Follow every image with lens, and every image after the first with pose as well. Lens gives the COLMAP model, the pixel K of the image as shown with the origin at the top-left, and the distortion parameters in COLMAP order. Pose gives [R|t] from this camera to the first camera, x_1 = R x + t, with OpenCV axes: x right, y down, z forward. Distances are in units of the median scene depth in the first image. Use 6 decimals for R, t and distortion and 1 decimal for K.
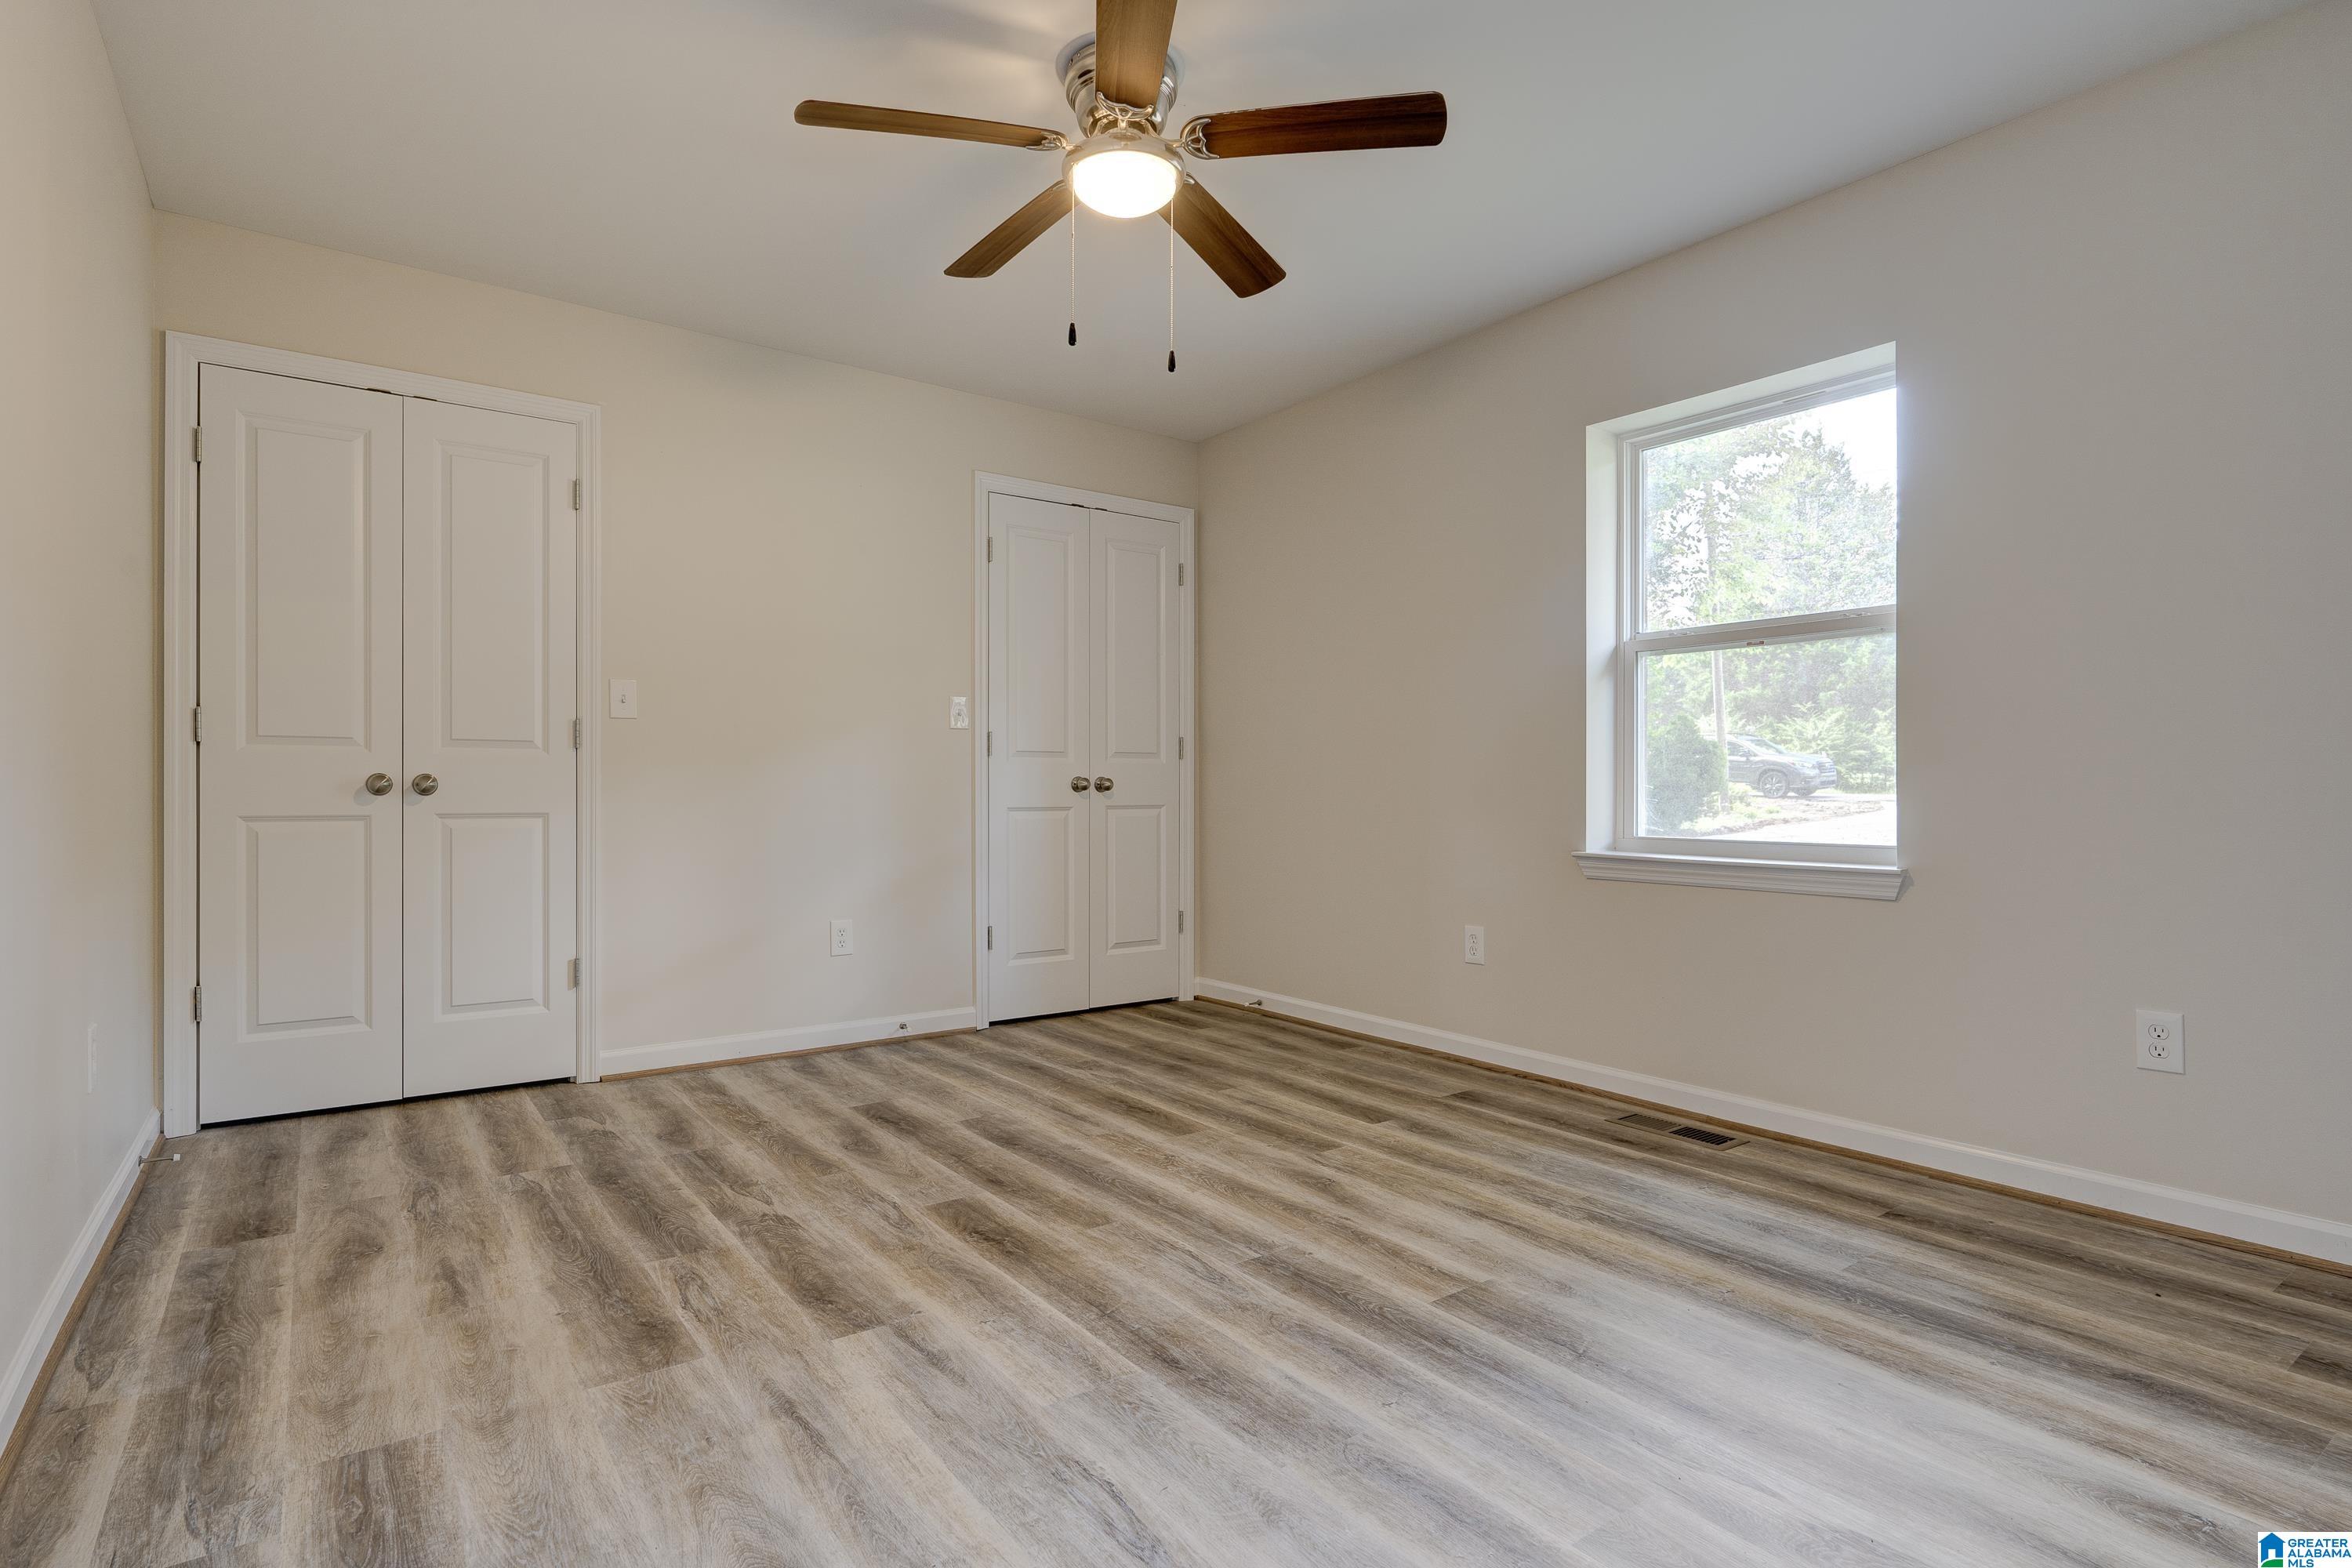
lens RADIAL K [[1216.6, 0, 1198.2], [0, 1216.6, 789.0], [0, 0, 1]] dist [-0.003815, -0.000079]
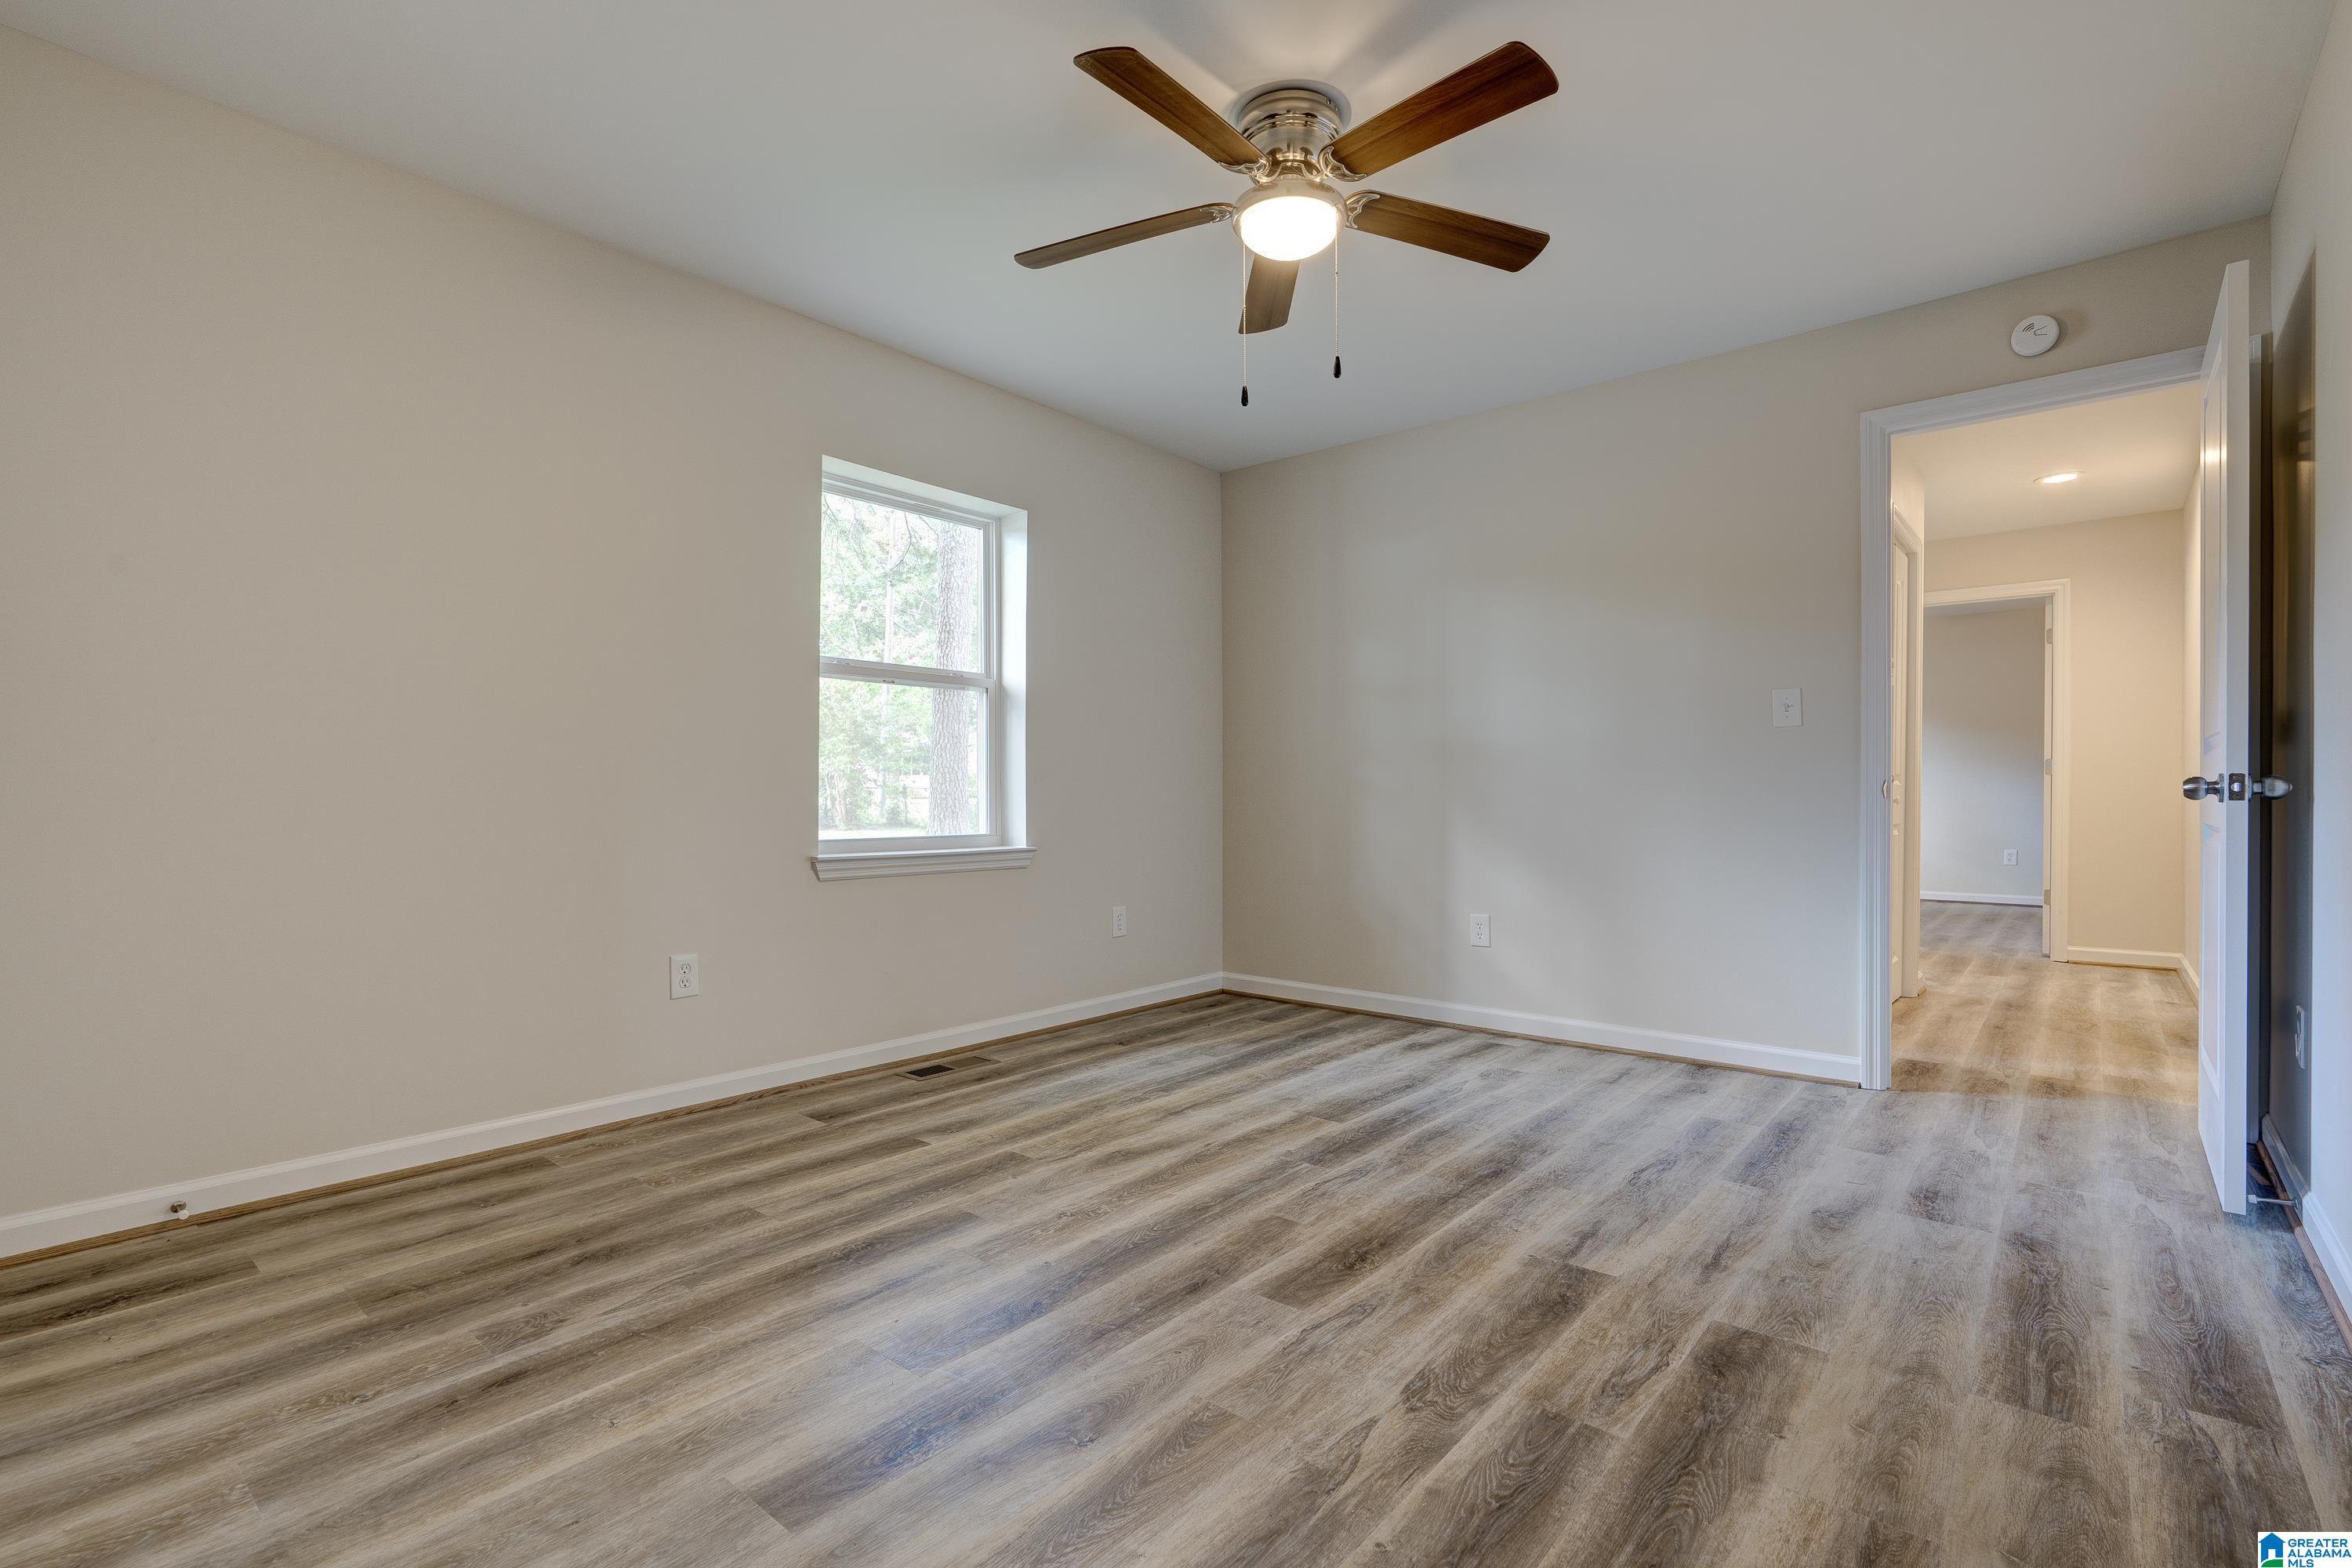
lens RADIAL K [[1090.4, 0, 1189.8], [0, 1090.4, 796.2], [0, 0, 1]] dist [-0.011554, 0.001366]
pose [[-0.253162, 0.001145, 0.967423, -1.024804], [0.002423, 0.999997, -0.000550, 0.004916], [-0.967421, 0.002205, -0.253164, 1.424093]]
